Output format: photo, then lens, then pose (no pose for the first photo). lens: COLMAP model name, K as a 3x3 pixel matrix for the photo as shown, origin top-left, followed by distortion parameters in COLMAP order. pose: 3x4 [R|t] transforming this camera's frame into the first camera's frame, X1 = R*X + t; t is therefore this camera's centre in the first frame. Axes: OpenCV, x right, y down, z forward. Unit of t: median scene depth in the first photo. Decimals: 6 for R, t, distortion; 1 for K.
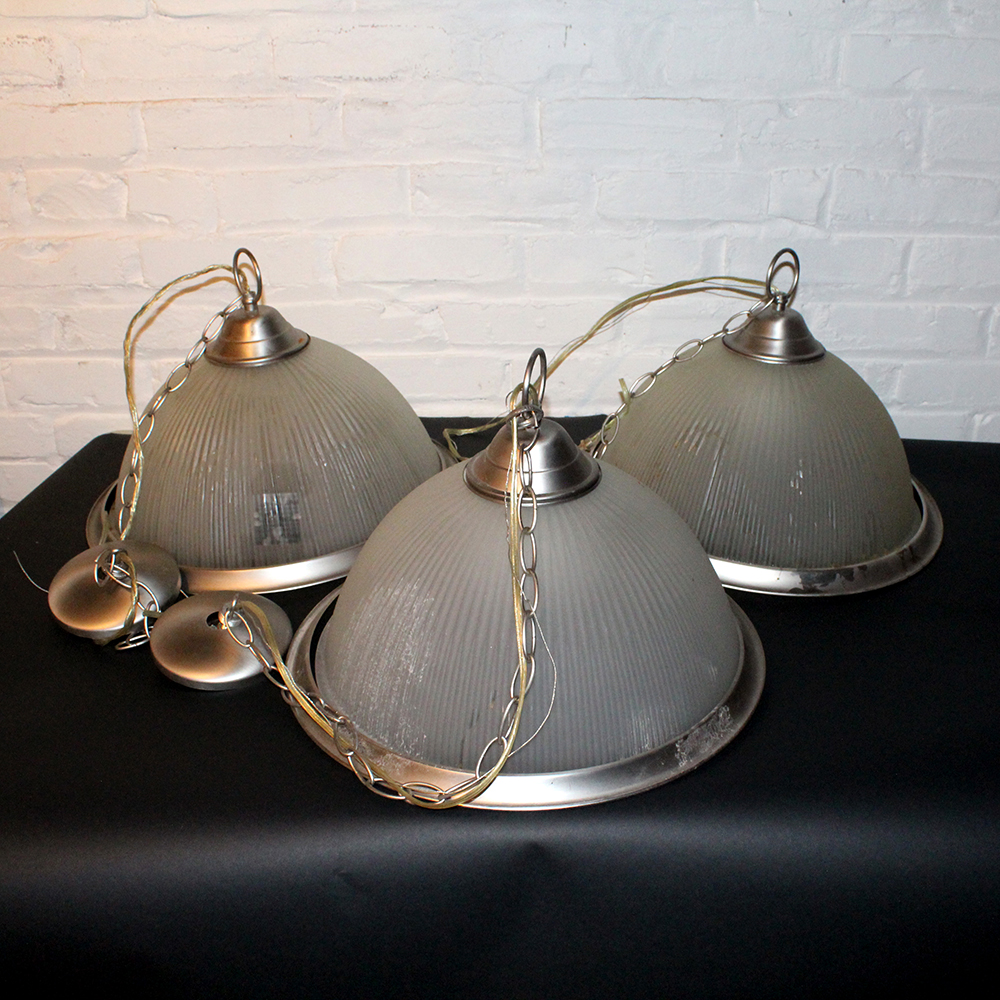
lens RADIAL K [[1297.4, 0, 532.7], [0, 1297.4, 498.4], [0, 0, 1]] dist [-0.137566, 0.015341]
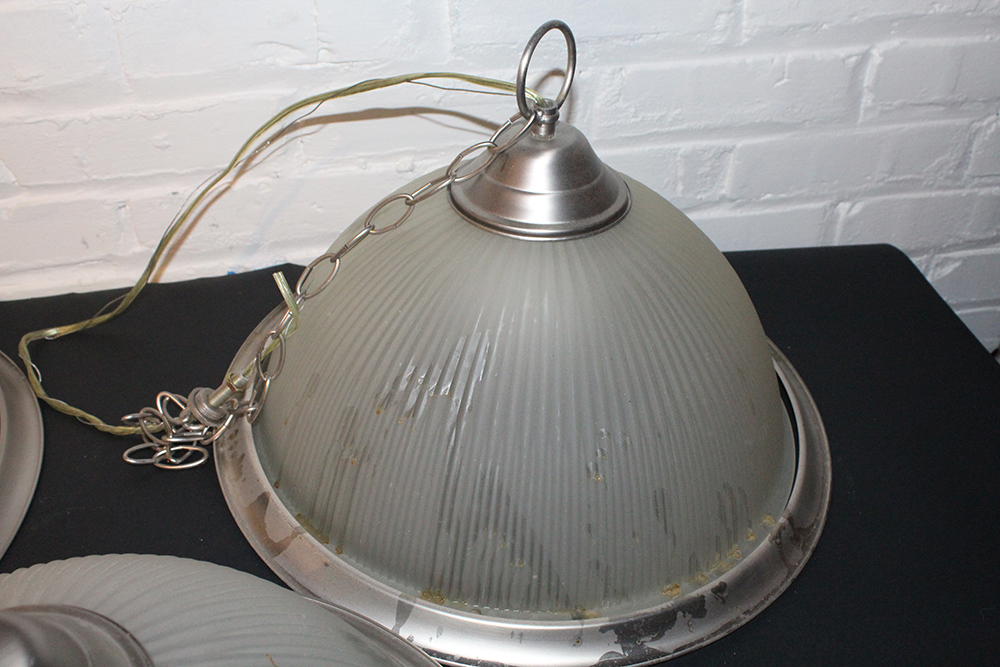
lens RADIAL K [[1126.6, 0, 500.0], [0, 1126.6, 333.5], [0, 0, 1]] dist [-0.084223, 0.032855]
pose [[0.986413, -0.111724, 0.120444, 0.110452], [0.085639, 0.975350, 0.203368, -0.170918], [-0.140196, -0.190290, 0.971666, 0.543656]]
